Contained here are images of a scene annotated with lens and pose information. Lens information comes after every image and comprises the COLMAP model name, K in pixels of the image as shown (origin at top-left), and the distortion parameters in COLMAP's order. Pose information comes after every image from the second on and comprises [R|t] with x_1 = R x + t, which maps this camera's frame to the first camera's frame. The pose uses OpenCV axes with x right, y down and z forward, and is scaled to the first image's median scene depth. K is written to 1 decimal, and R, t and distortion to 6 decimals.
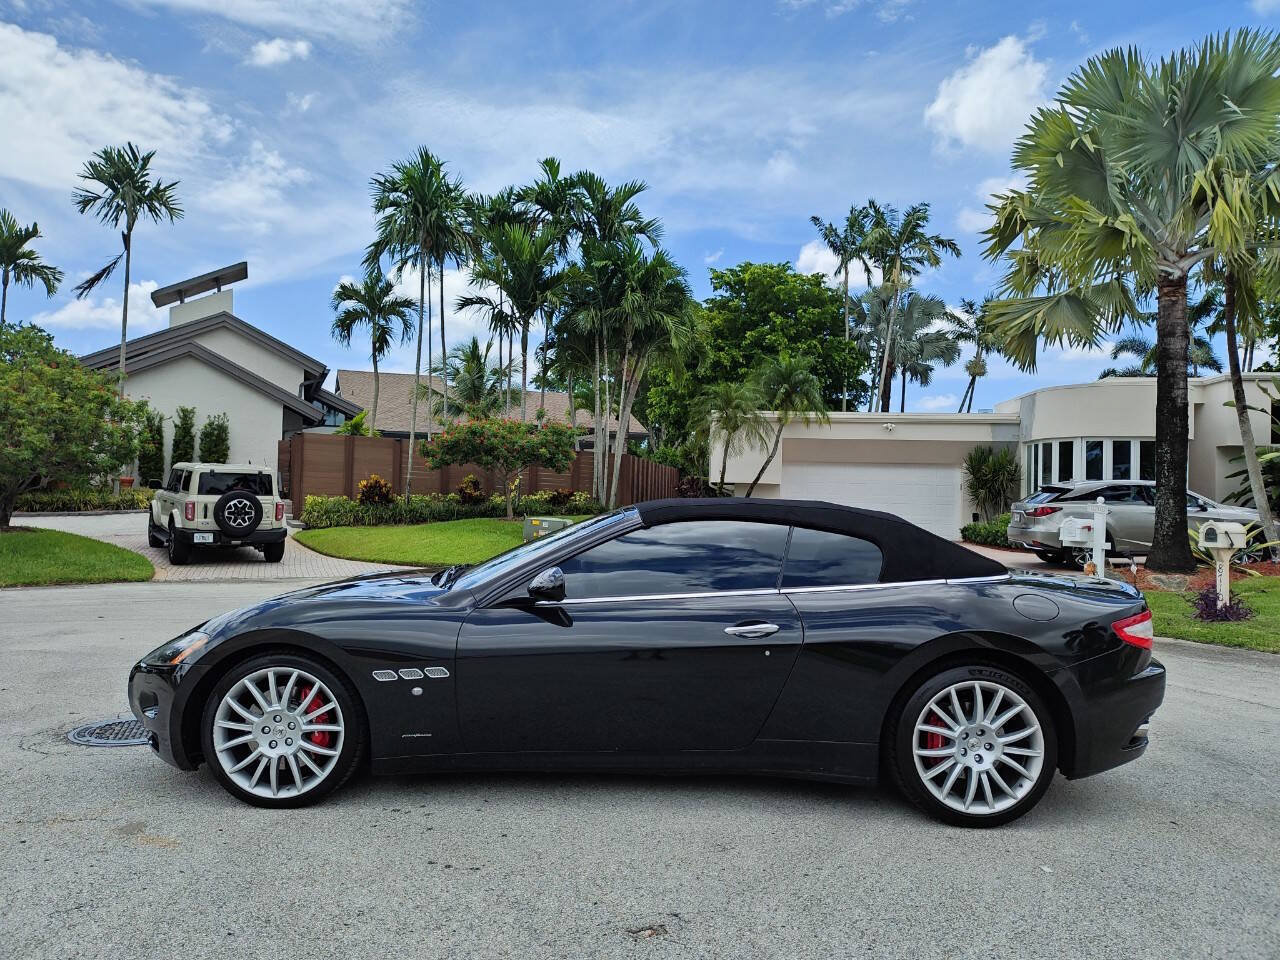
lens RADIAL K [[923.0, 0, 636.7], [0, 923.0, 485.6], [0, 0, 1]] dist [0.049812, -0.068328]
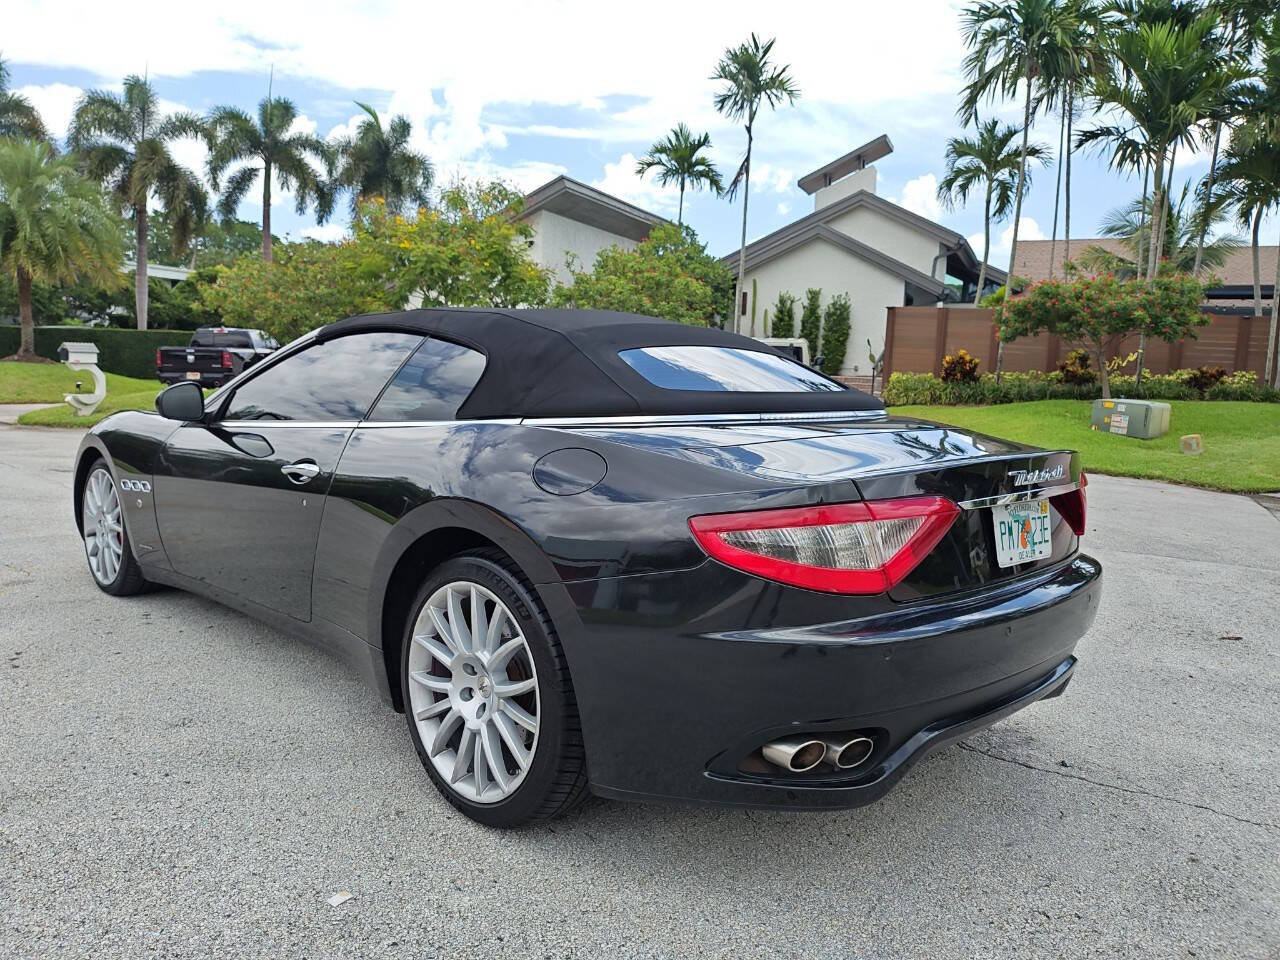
lens RADIAL K [[929.7, 0, 618.5], [0, 929.7, 474.5], [0, 0, 1]] dist [0.052372, -0.081584]
pose [[0.706735, 0.081977, -0.702713, 0.141254], [-0.006683, 0.993993, 0.109237, 0.012467], [0.707447, -0.072505, 0.703038, 0.108580]]
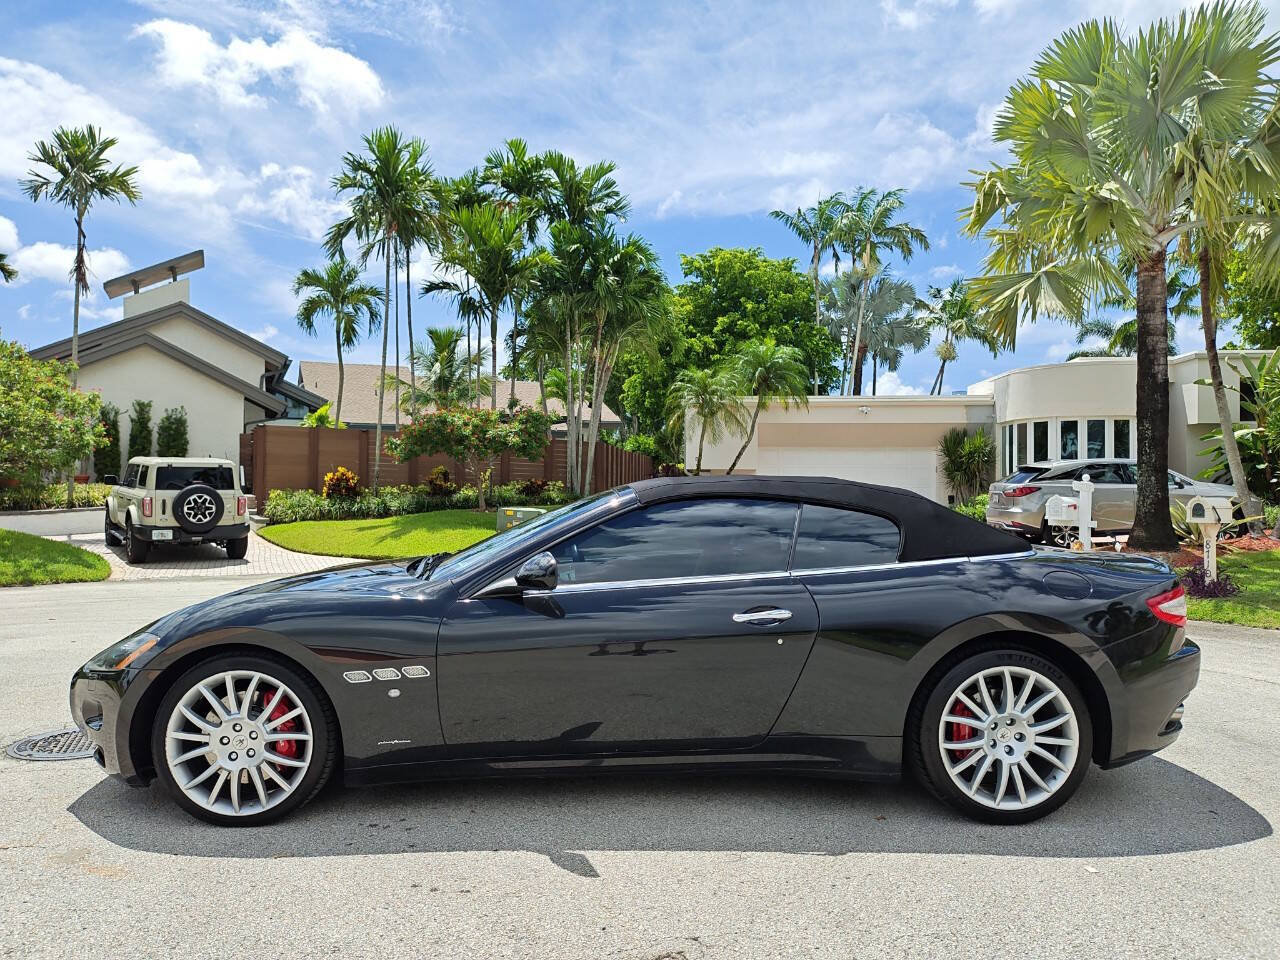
lens RADIAL K [[925.4, 0, 642.0], [0, 925.4, 485.2], [0, 0, 1]] dist [0.054868, -0.080892]
pose [[0.999177, -0.017581, 0.036552, -0.004315], [0.017198, 0.999794, 0.010764, 0.002381], [-0.036734, -0.010127, 0.999274, 0.015028]]
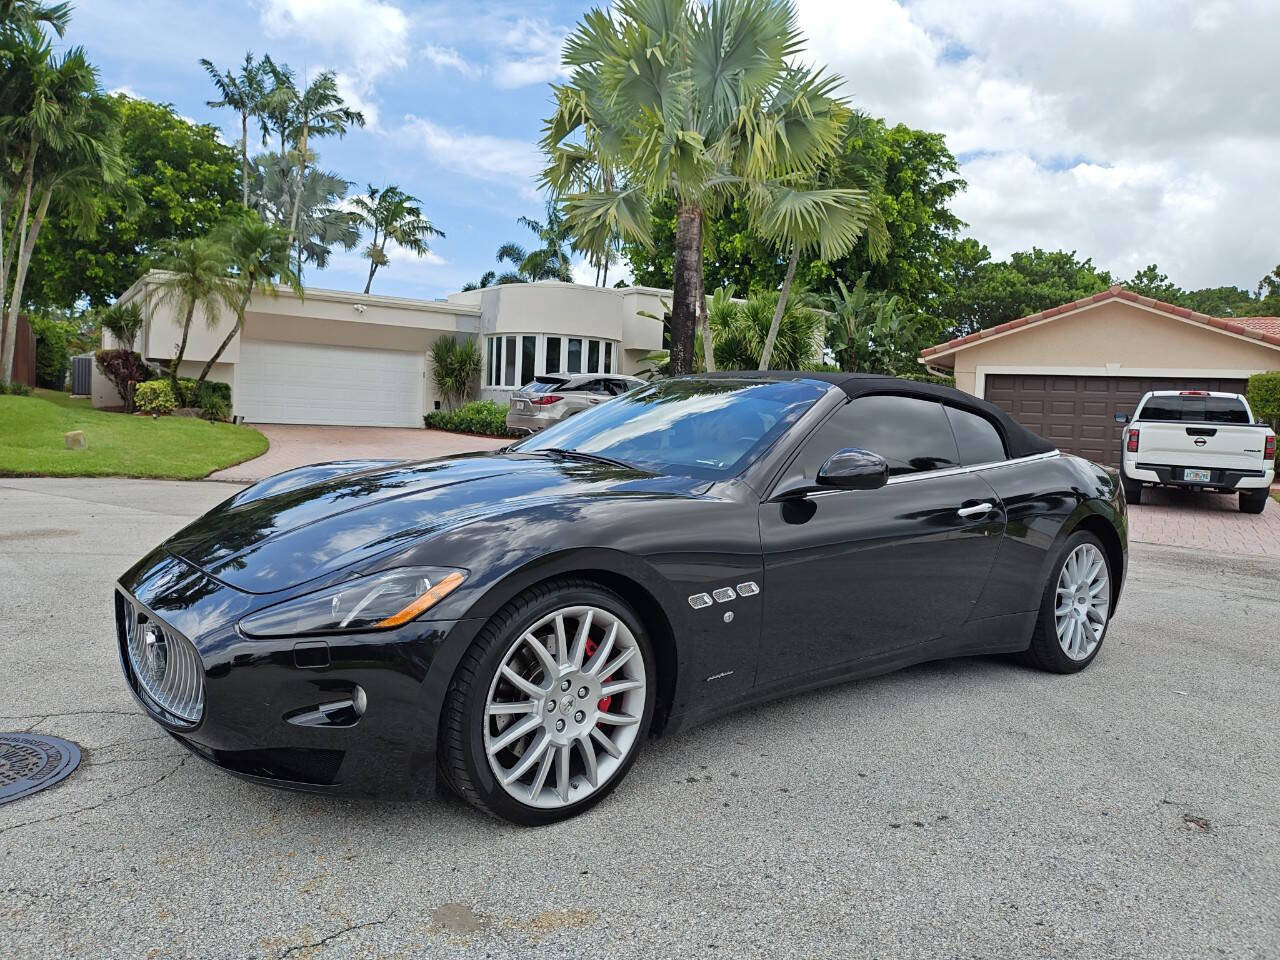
lens RADIAL K [[916.2, 0, 631.3], [0, 916.2, 478.8], [0, 0, 1]] dist [0.060423, -0.088277]
pose [[0.778756, -0.033301, 0.626443, -0.124689], [-0.037400, 0.994349, 0.099352, 0.007158], [-0.626212, -0.100800, 0.773110, 0.082357]]
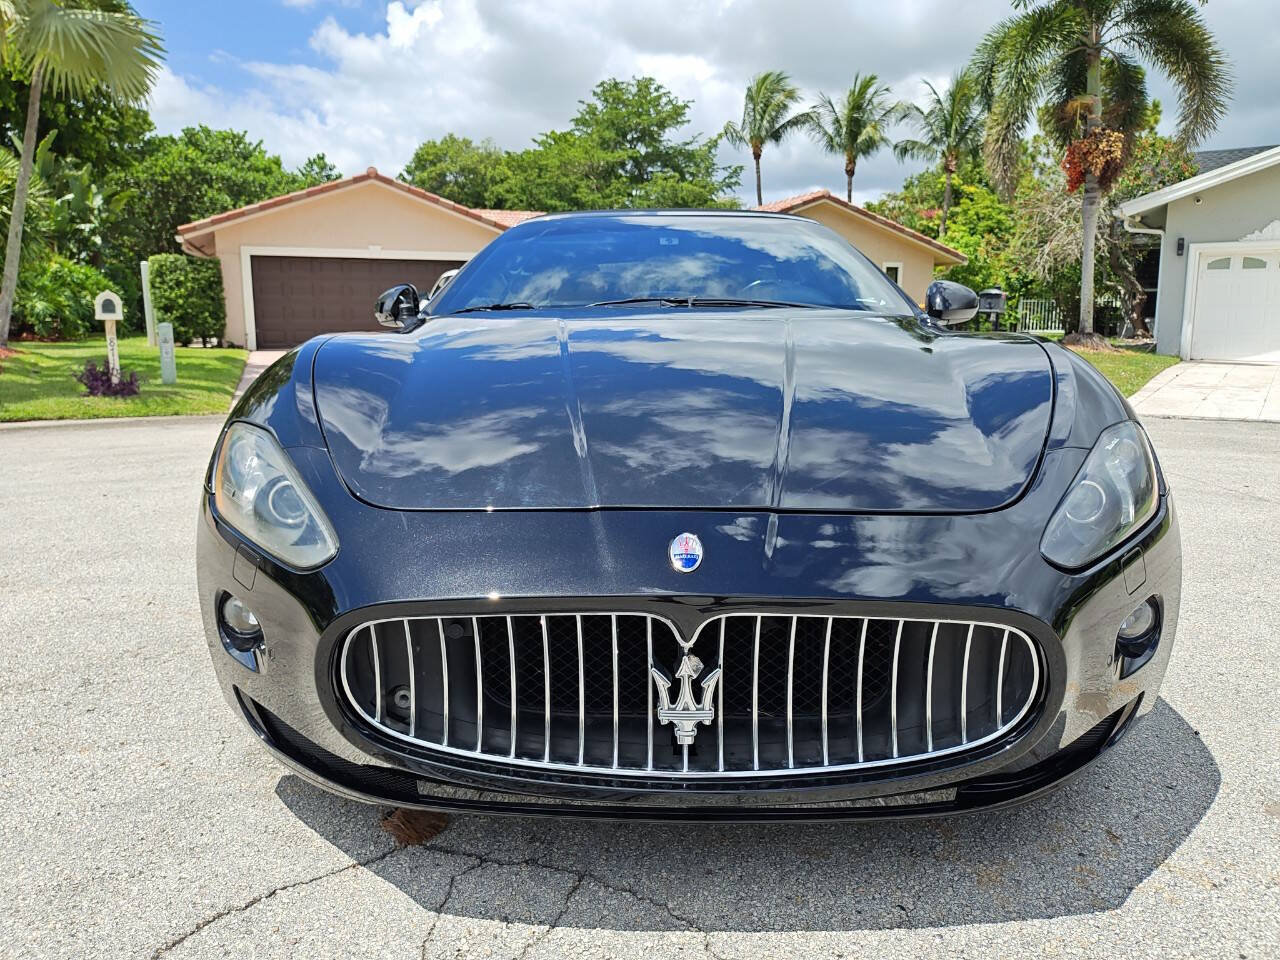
lens RADIAL K [[929.7, 0, 618.5], [0, 929.7, 474.5], [0, 0, 1]] dist [0.052372, -0.081584]
pose [[0.047619, -0.183121, 0.981936, -0.148155], [-0.013552, 0.982843, 0.183947, 0.017973], [-0.998774, -0.022066, 0.044320, 0.208961]]
